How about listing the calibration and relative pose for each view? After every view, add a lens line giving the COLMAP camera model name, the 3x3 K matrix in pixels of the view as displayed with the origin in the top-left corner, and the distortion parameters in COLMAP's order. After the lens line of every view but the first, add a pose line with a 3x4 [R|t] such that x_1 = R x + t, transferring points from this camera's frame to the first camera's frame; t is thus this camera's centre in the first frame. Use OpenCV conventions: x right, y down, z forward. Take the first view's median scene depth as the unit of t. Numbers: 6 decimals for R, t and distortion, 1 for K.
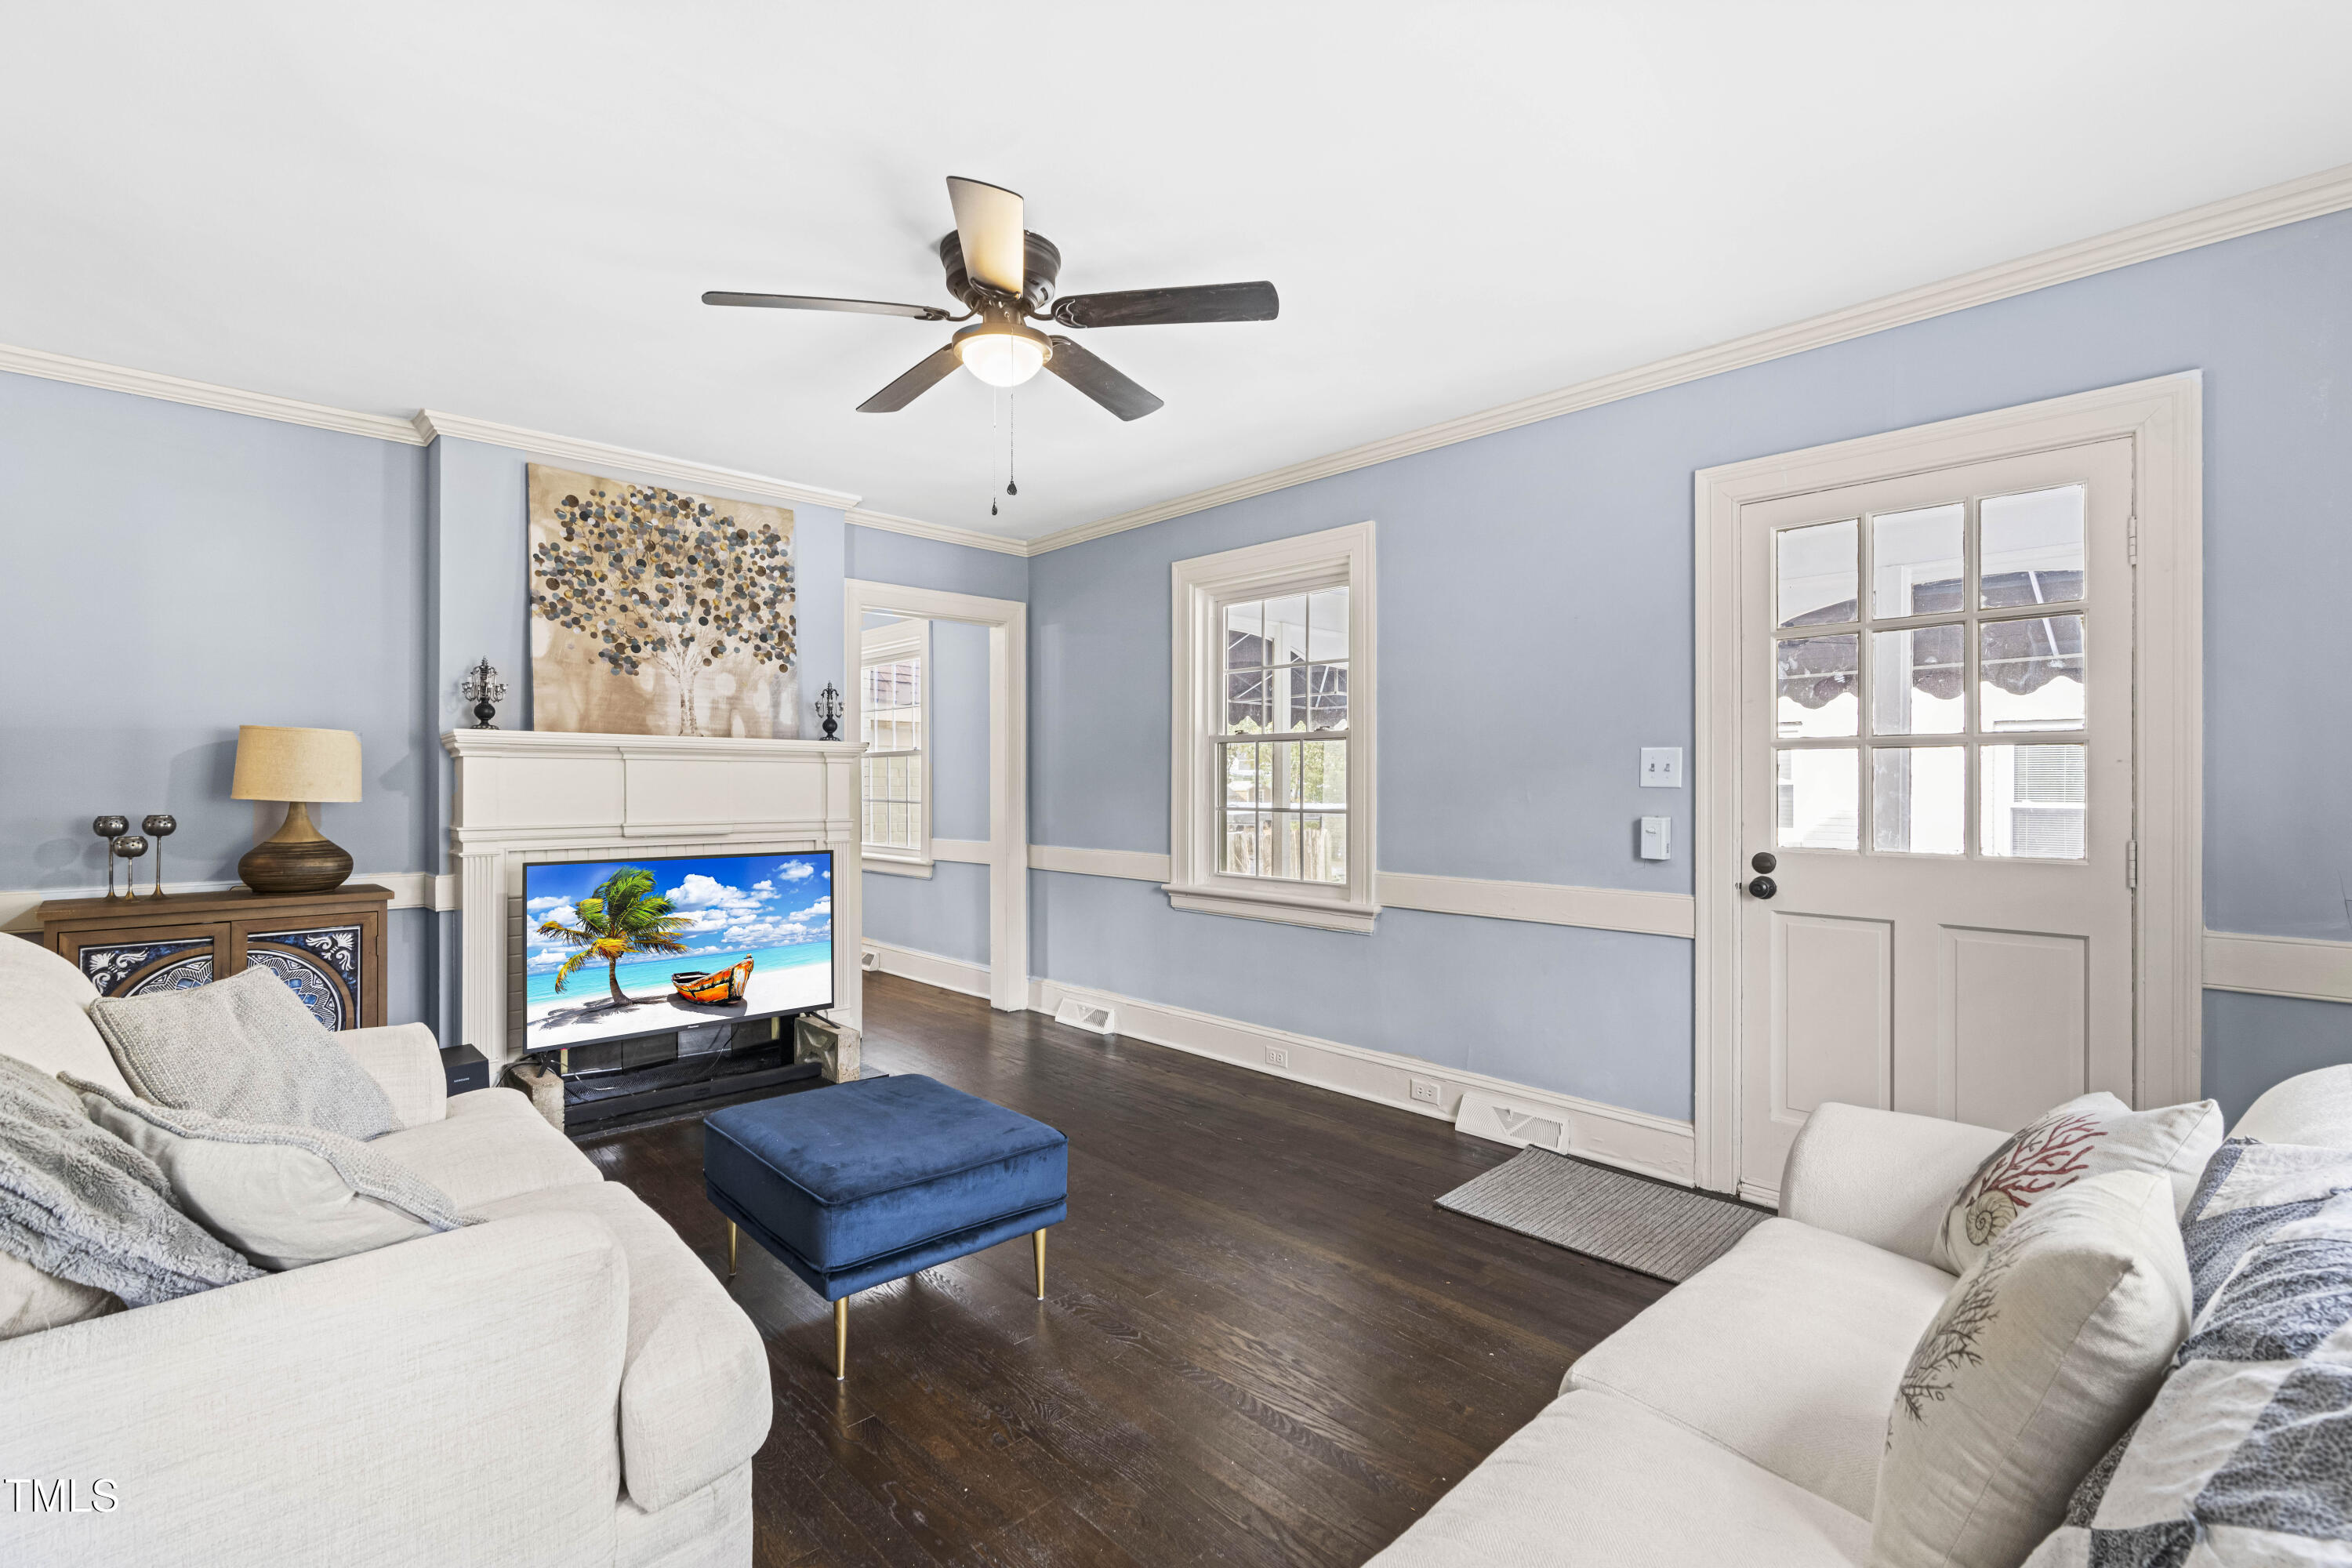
lens RADIAL K [[1042.3, 0, 1186.1], [0, 1042.3, 788.0], [0, 0, 1]] dist [0.034820, -0.065347]
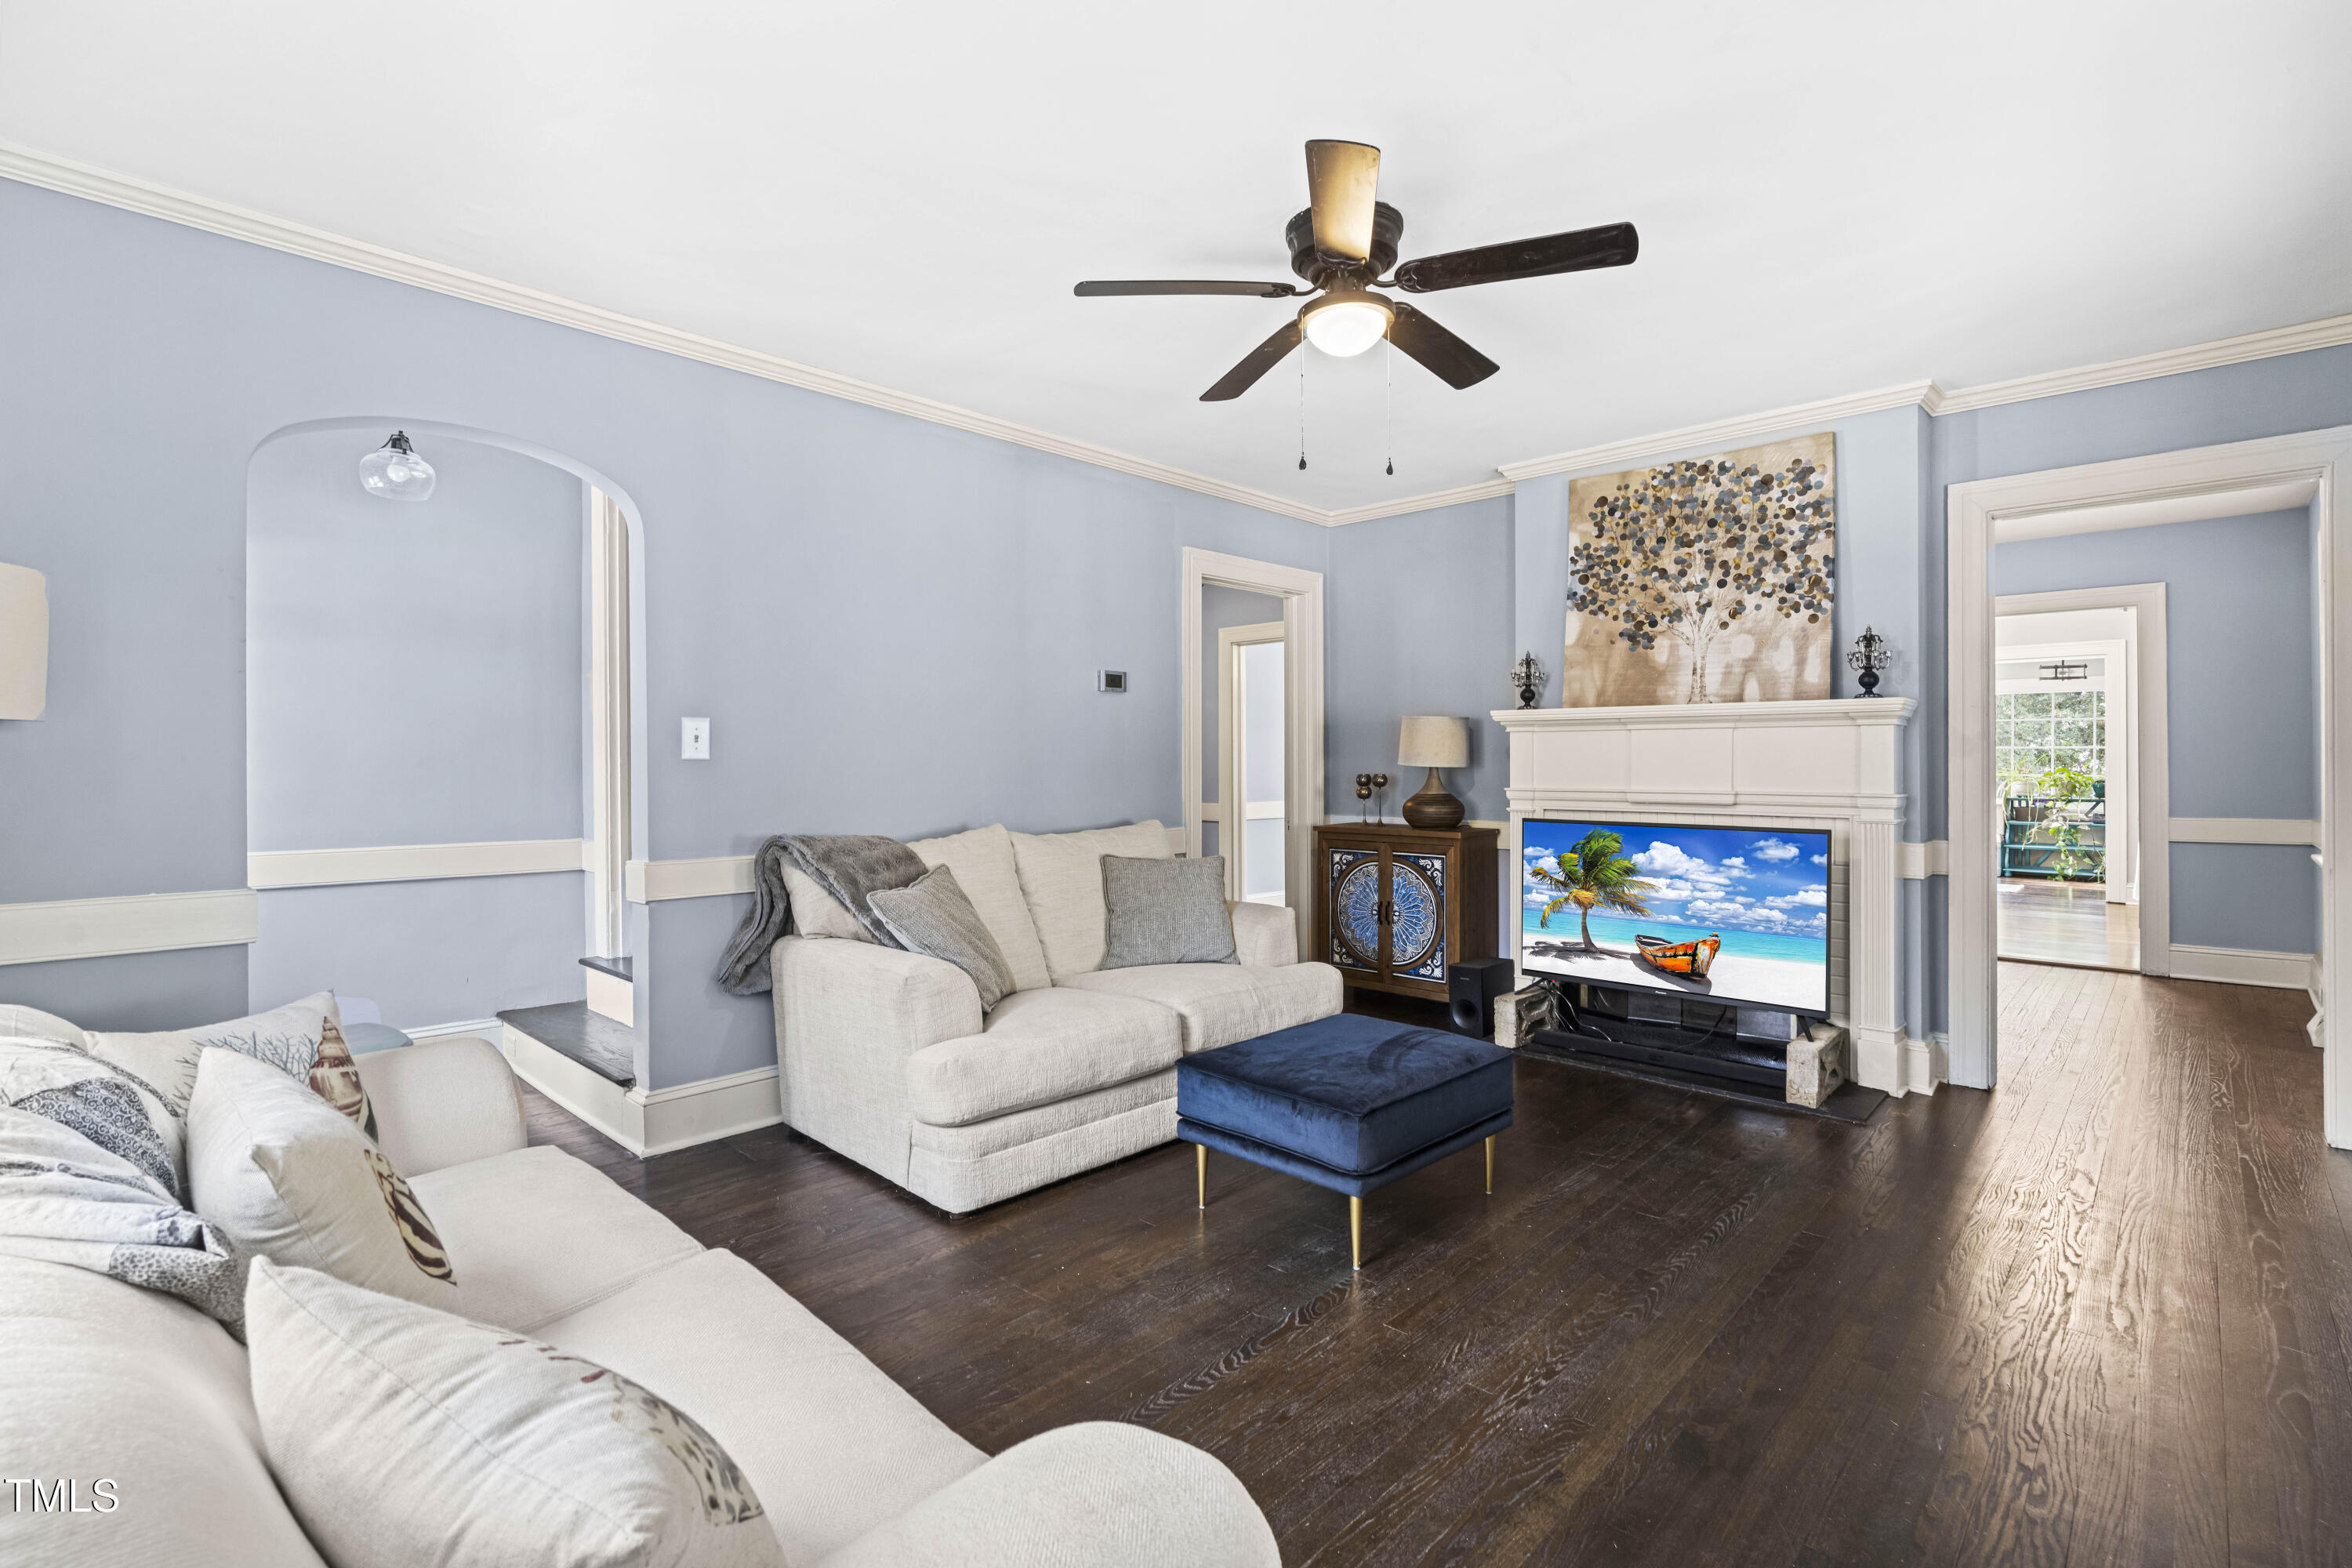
lens RADIAL K [[1061.6, 0, 1185.7], [0, 1061.6, 770.7], [0, 0, 1]] dist [-0.001026, 0.000094]
pose [[0.039831, 0.014932, -0.999095, 0.514882], [-0.001543, 0.999888, 0.014882, -0.000626], [0.999205, 0.000948, 0.039850, 0.480329]]
